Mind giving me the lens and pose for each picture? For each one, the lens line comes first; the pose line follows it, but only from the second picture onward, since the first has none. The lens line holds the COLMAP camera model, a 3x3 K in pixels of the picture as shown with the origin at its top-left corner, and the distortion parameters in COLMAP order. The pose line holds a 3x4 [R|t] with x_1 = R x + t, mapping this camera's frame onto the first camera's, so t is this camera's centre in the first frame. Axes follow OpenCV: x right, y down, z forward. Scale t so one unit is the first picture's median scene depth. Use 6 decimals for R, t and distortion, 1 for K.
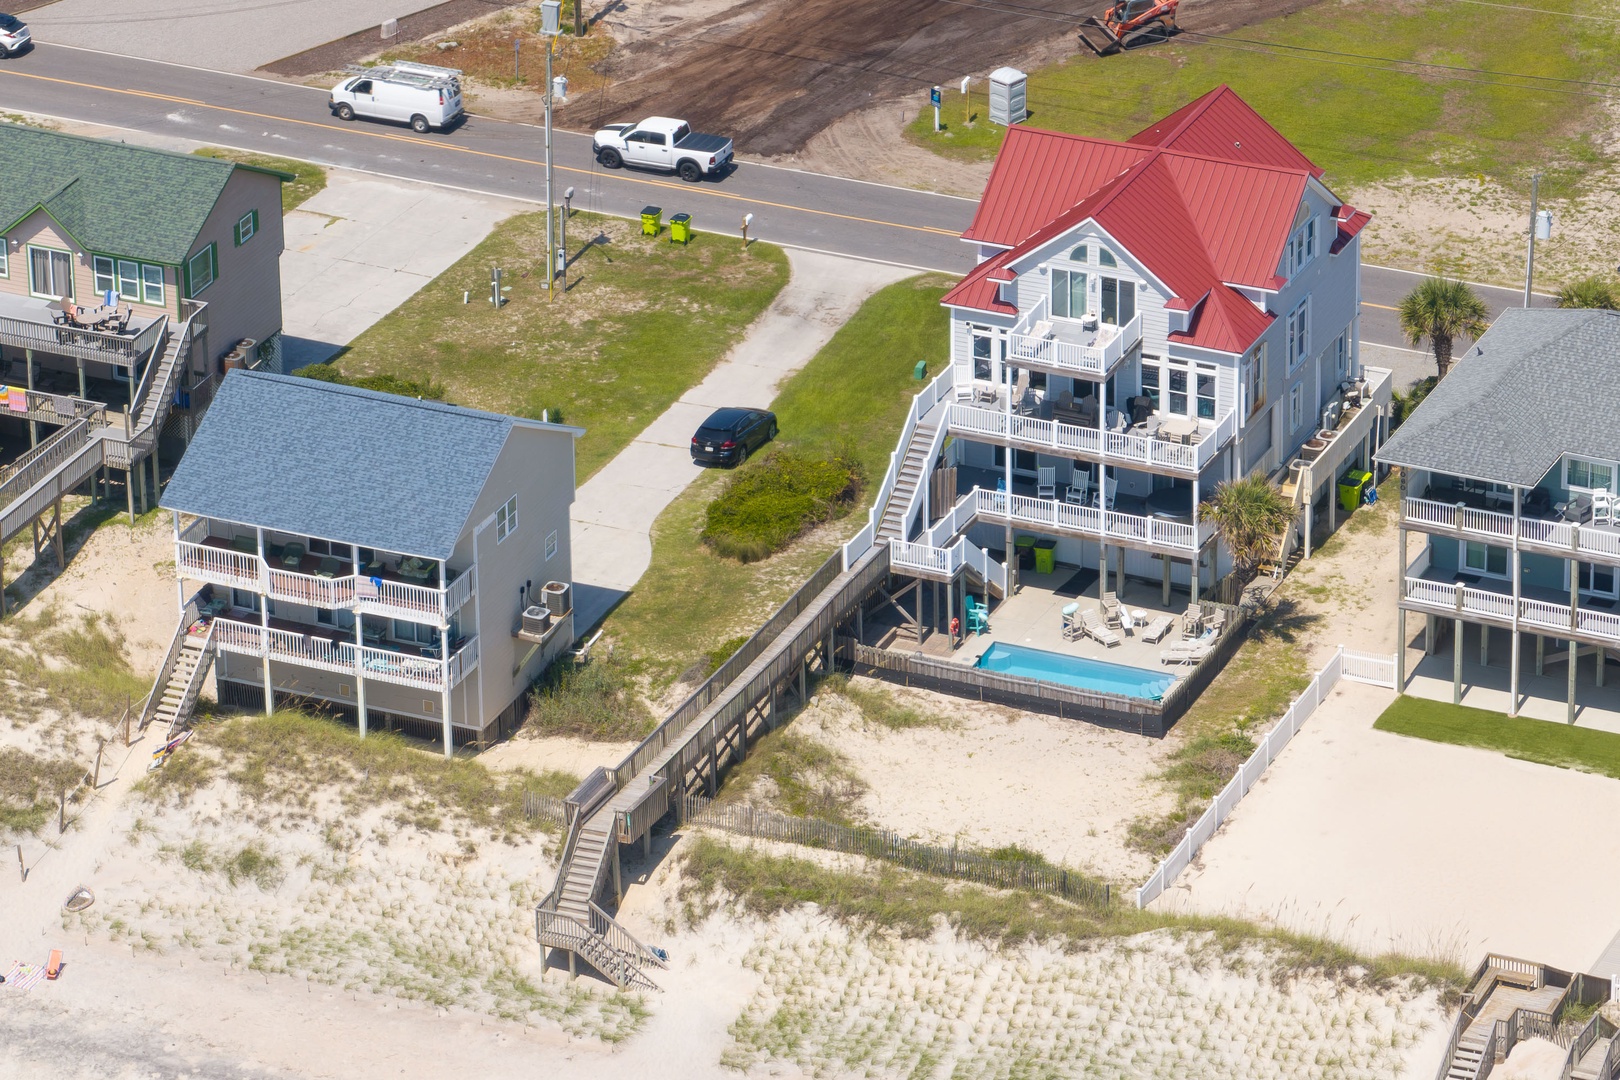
lens RADIAL K [[7694.4, 0, 810.0], [0, 7694.4, 540.0], [0, 0, 1]] dist [0.094863, 0.910321]
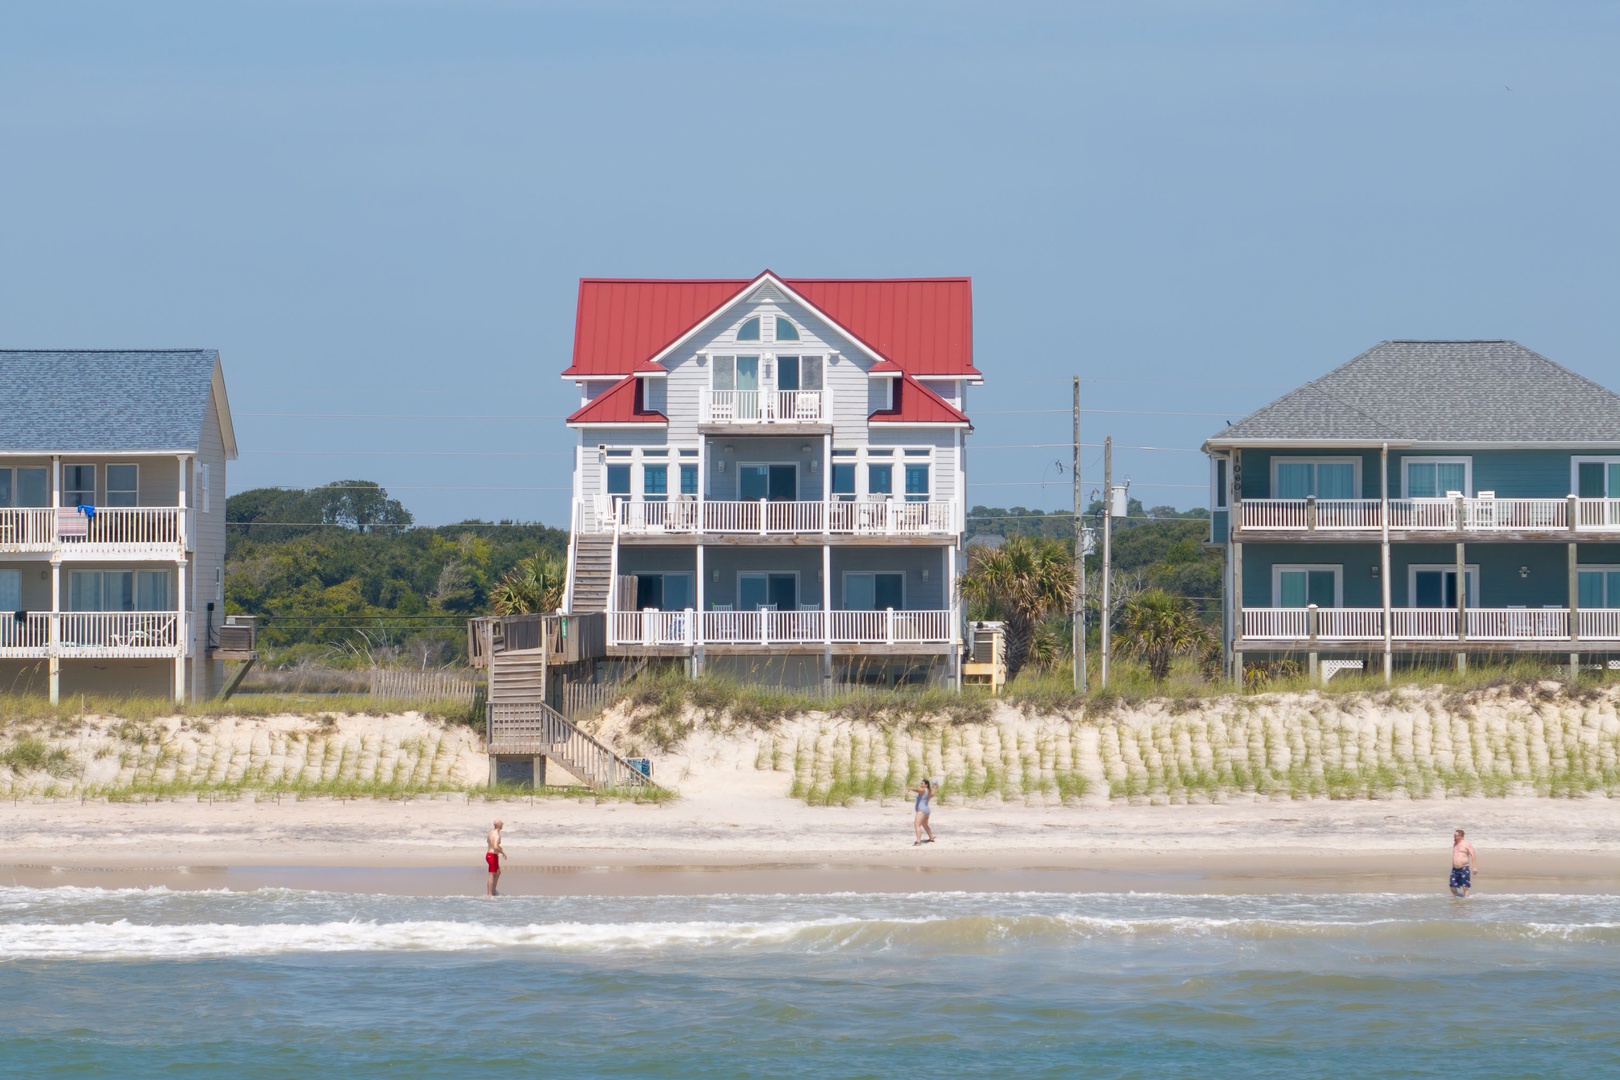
lens RADIAL K [[7803.1, 0, 810.0], [0, 7803.1, 540.0], [0, 0, 1]] dist [0.148209, -2.697571]
pose [[0.923887, 0.017966, 0.382244, -0.284324], [0.154879, 0.895869, -0.416452, 0.339534], [-0.349923, 0.443956, 0.824898, 0.336820]]
